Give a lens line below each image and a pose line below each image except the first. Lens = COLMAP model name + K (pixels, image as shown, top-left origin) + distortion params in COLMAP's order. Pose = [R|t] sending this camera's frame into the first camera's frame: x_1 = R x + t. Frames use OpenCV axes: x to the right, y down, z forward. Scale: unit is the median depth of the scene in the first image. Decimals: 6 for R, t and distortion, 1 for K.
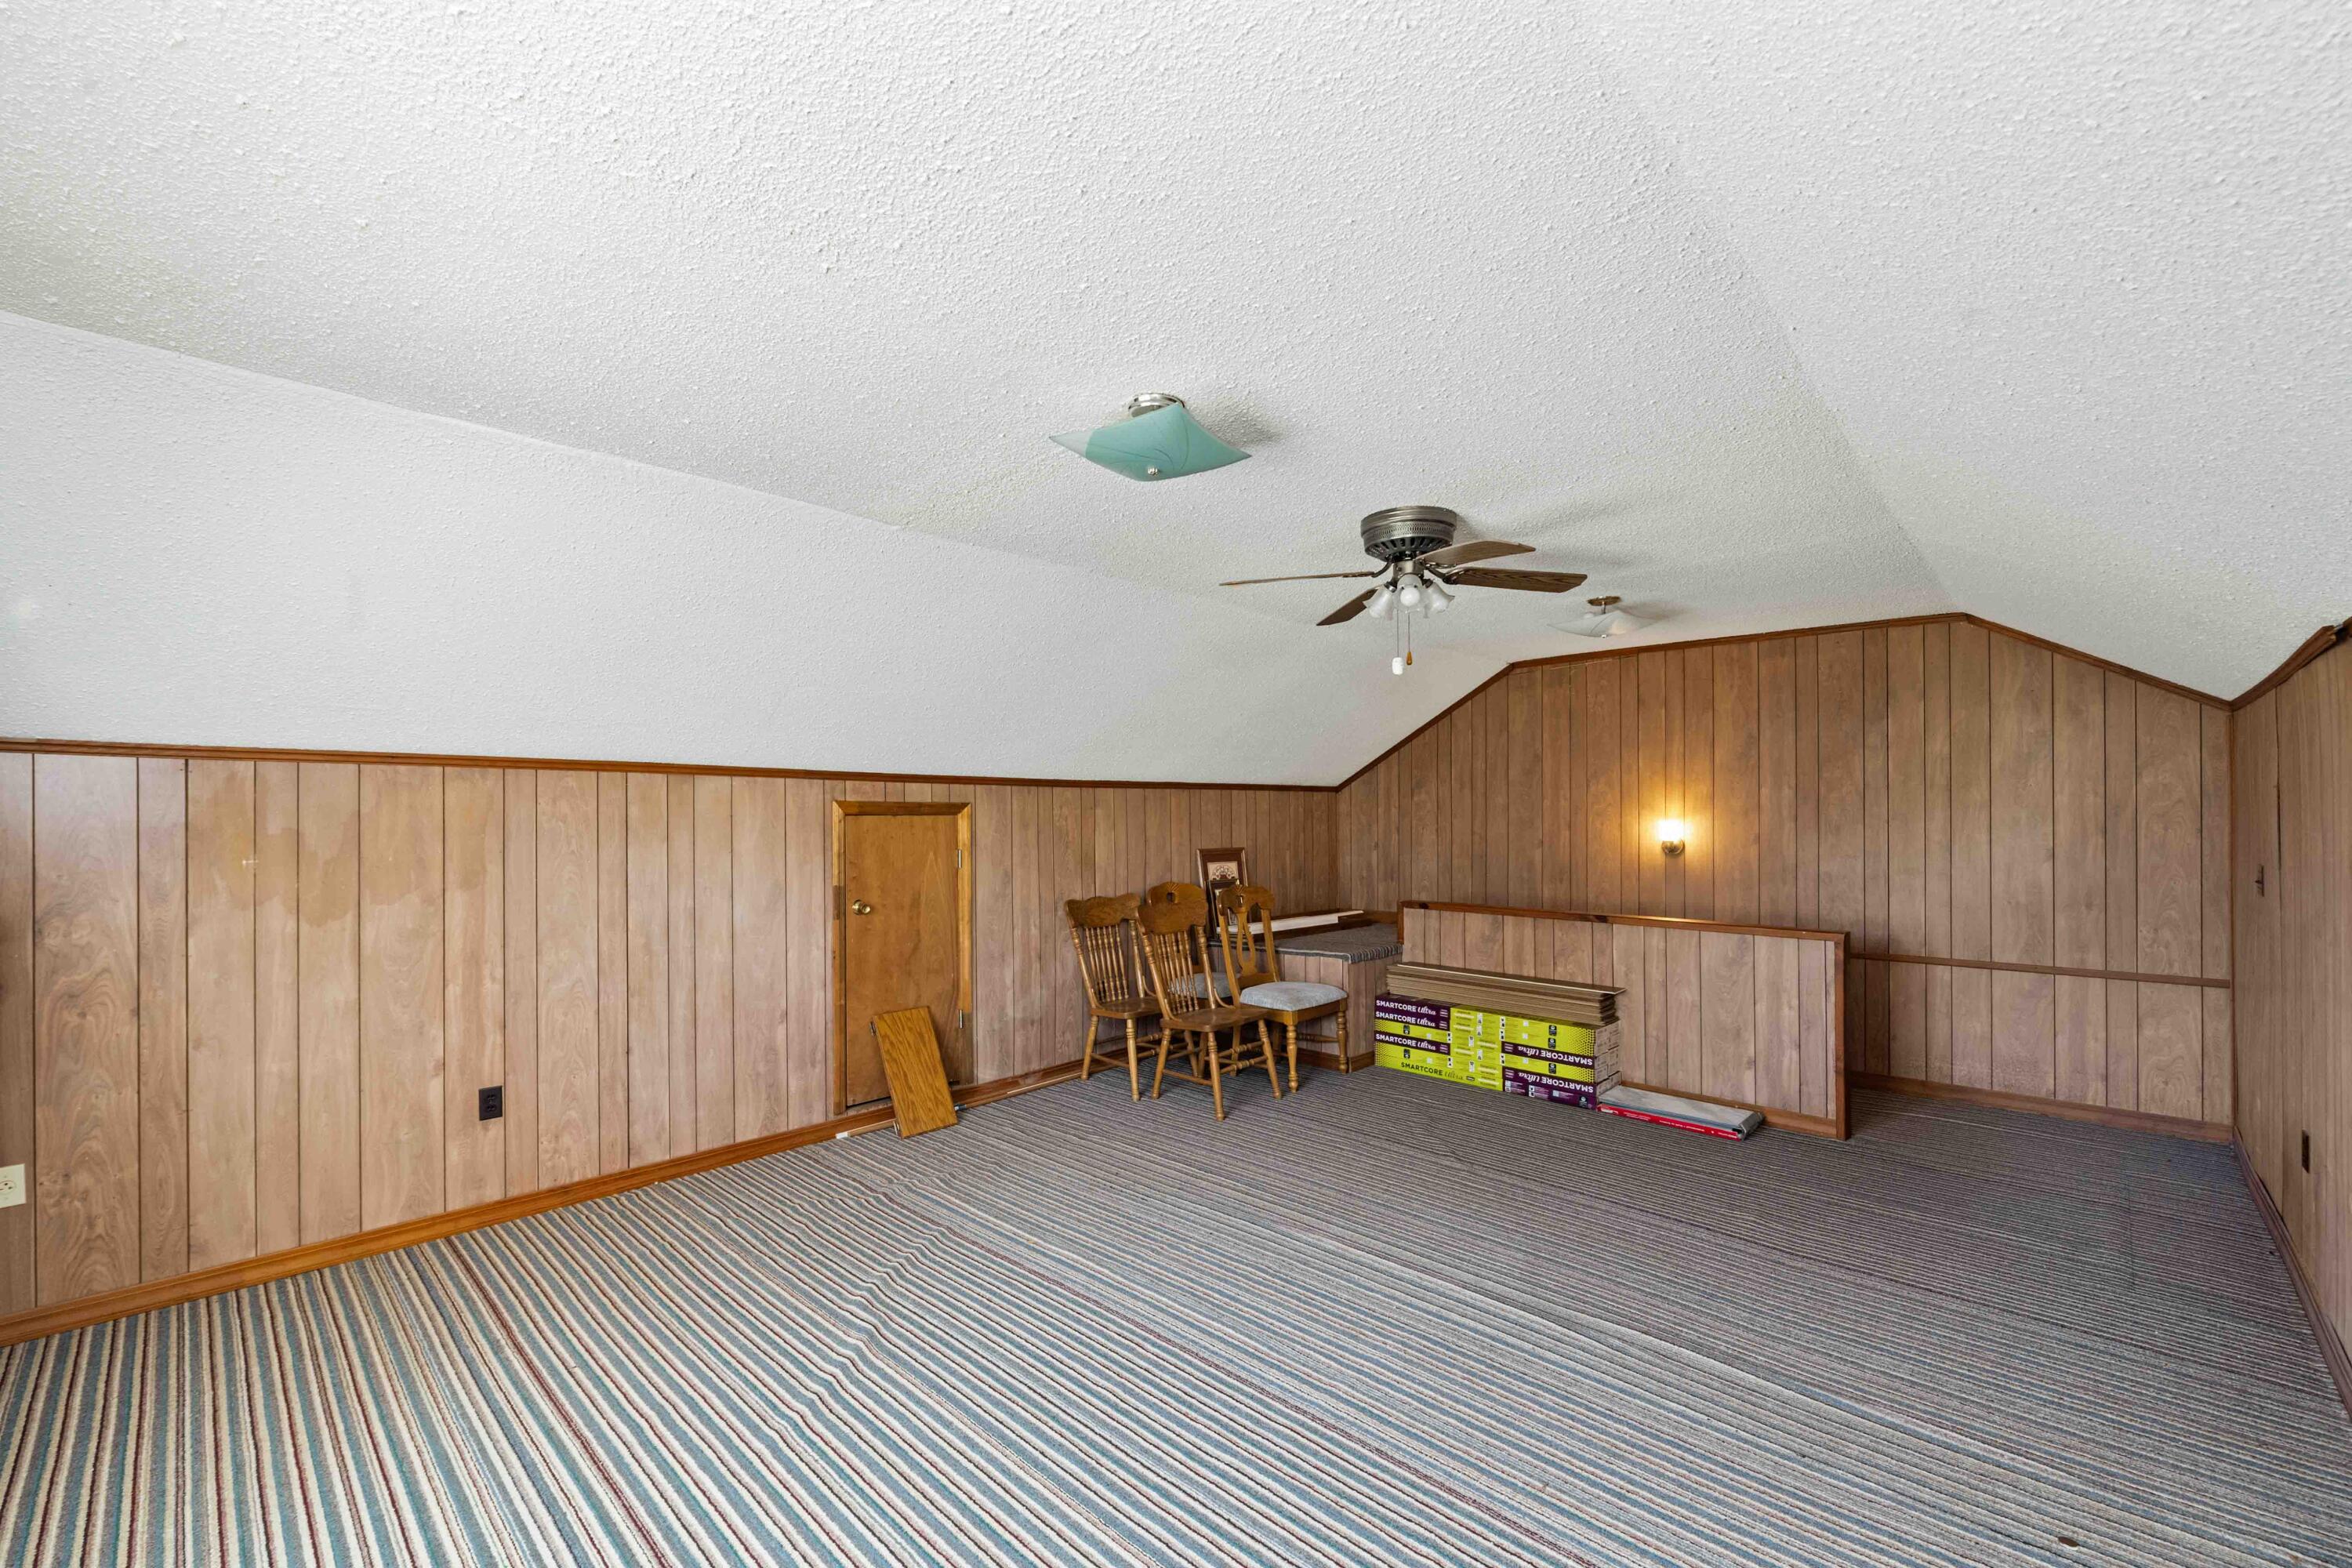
lens RADIAL K [[960.9, 0, 1179.8], [0, 960.9, 822.0], [0, 0, 1]] dist [-0.001236, -0.000333]
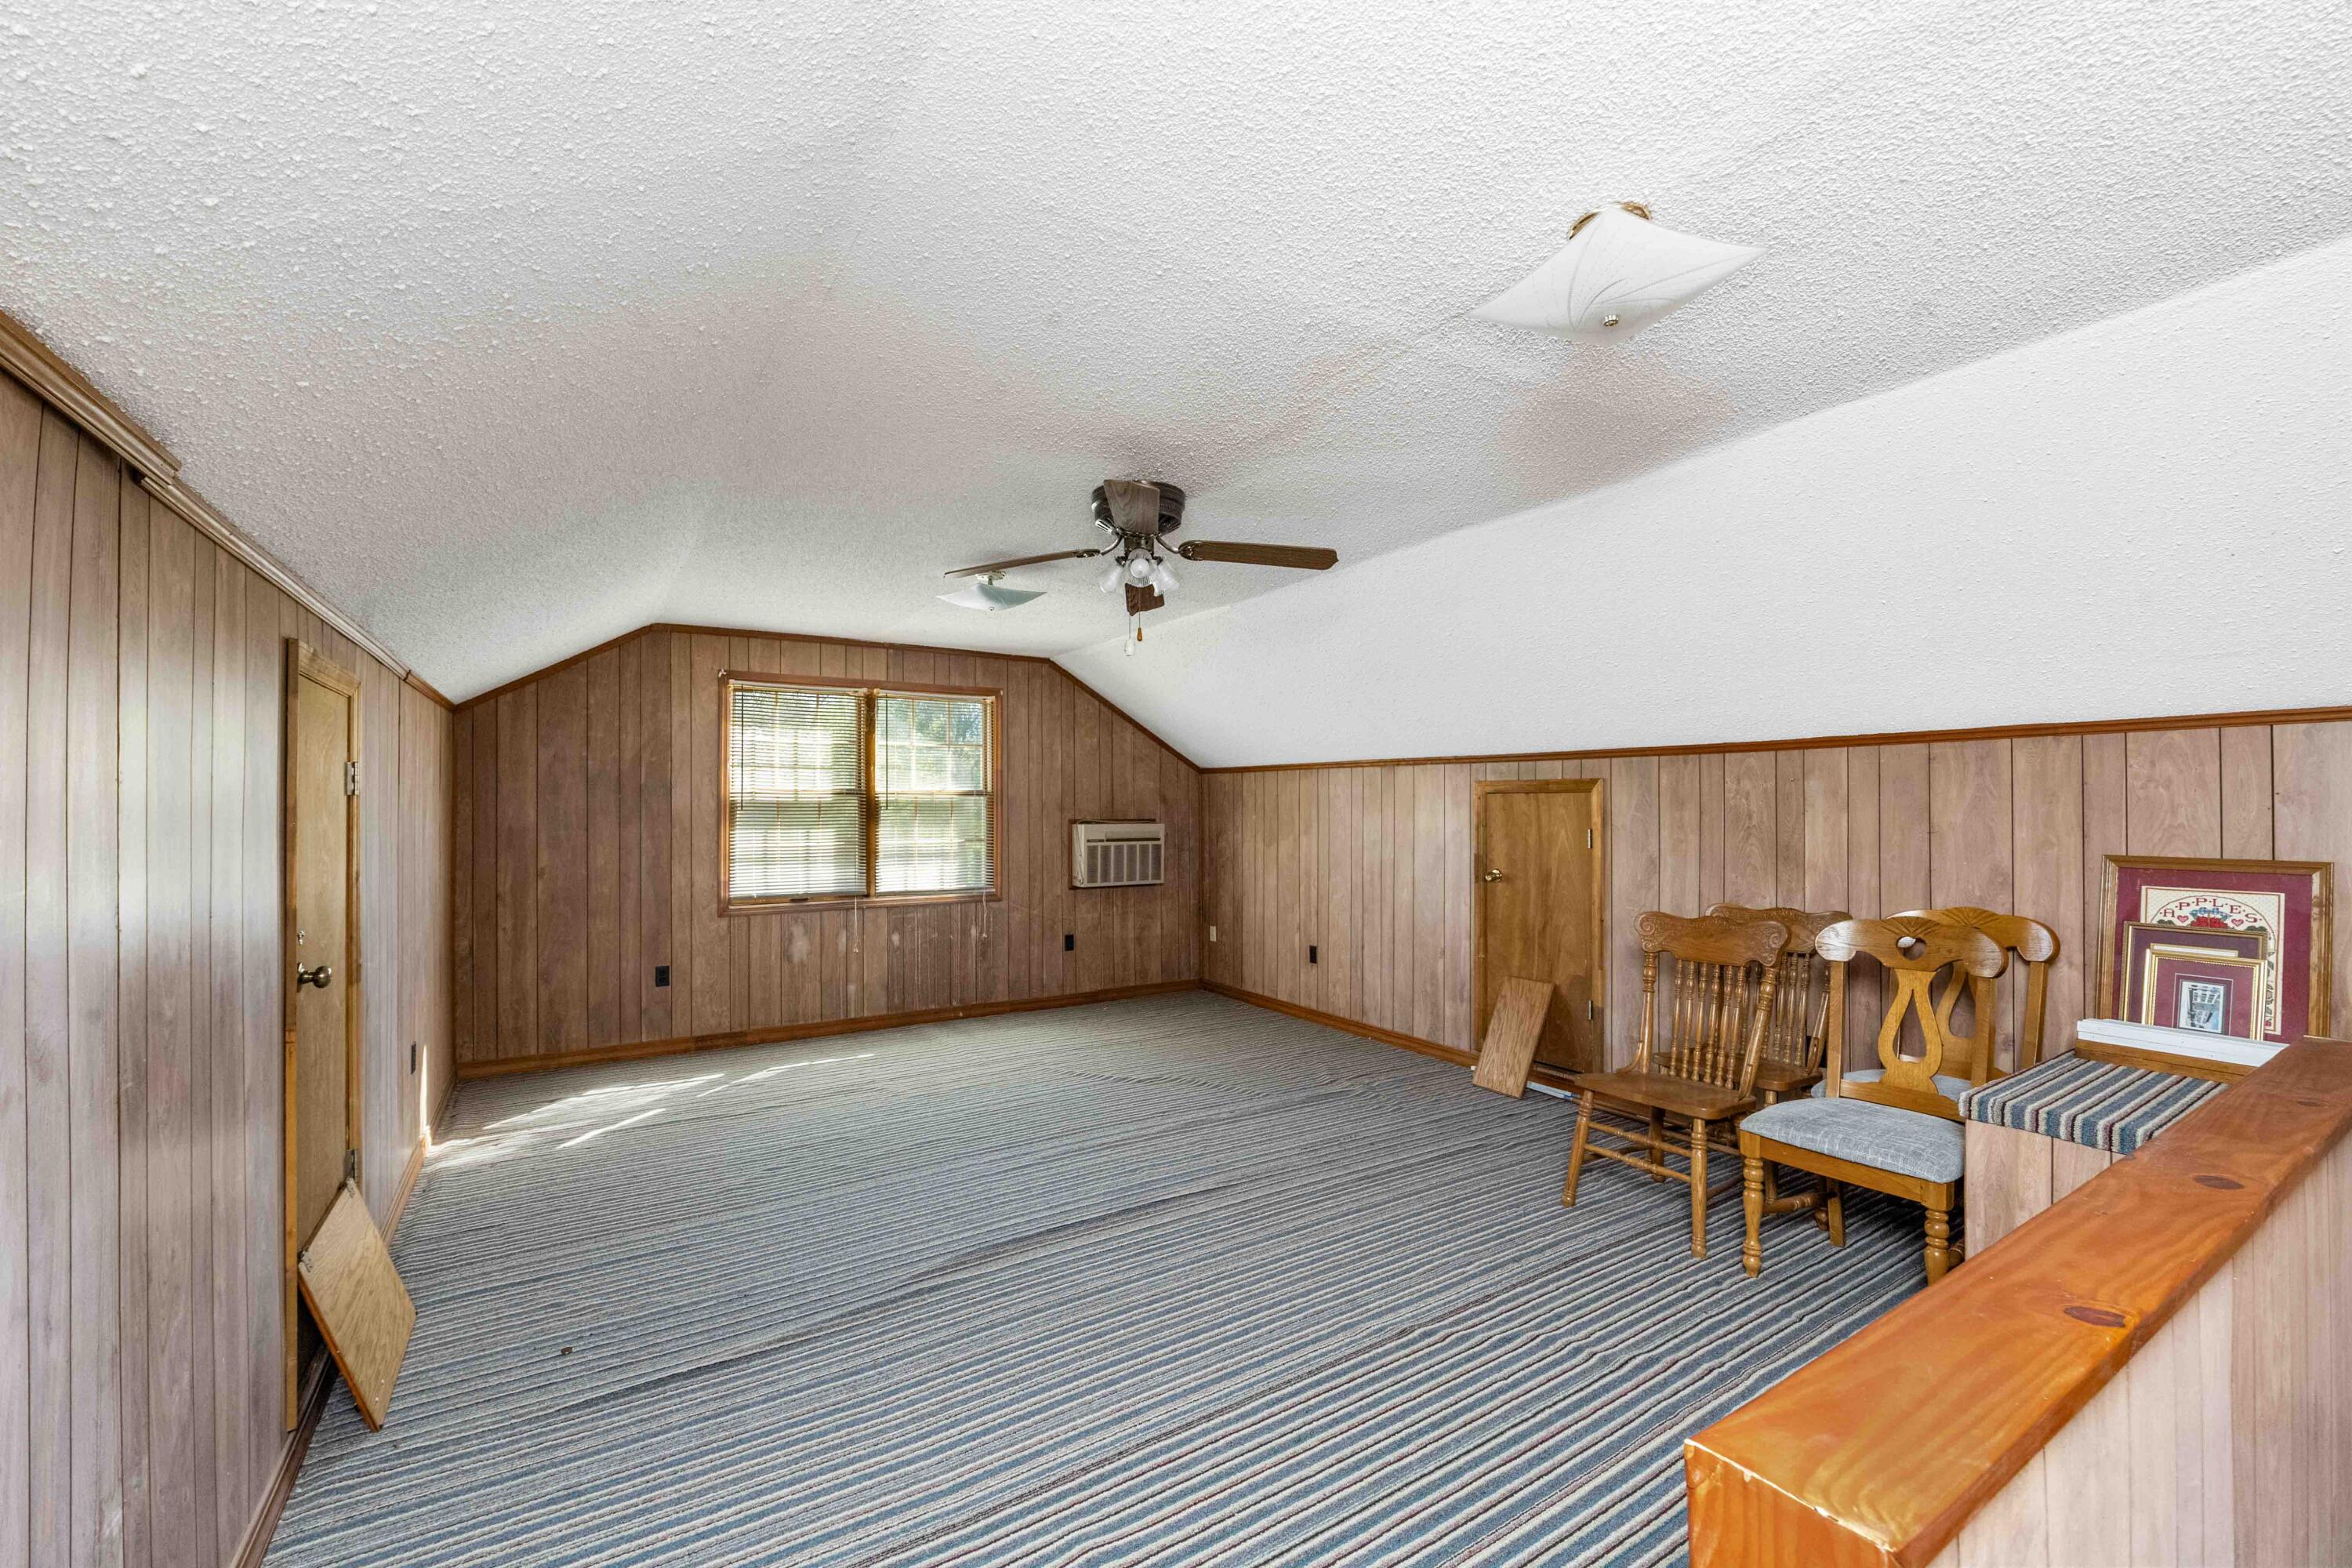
lens RADIAL K [[999.7, 0, 1183.8], [0, 999.7, 790.6], [0, 0, 1]] dist [-0.003860, -0.003578]
pose [[-0.239960, -0.006410, -0.970762, 0.842298], [-0.000076, 0.999978, -0.006584, -0.002197], [0.970783, -0.001507, -0.239955, 0.879240]]
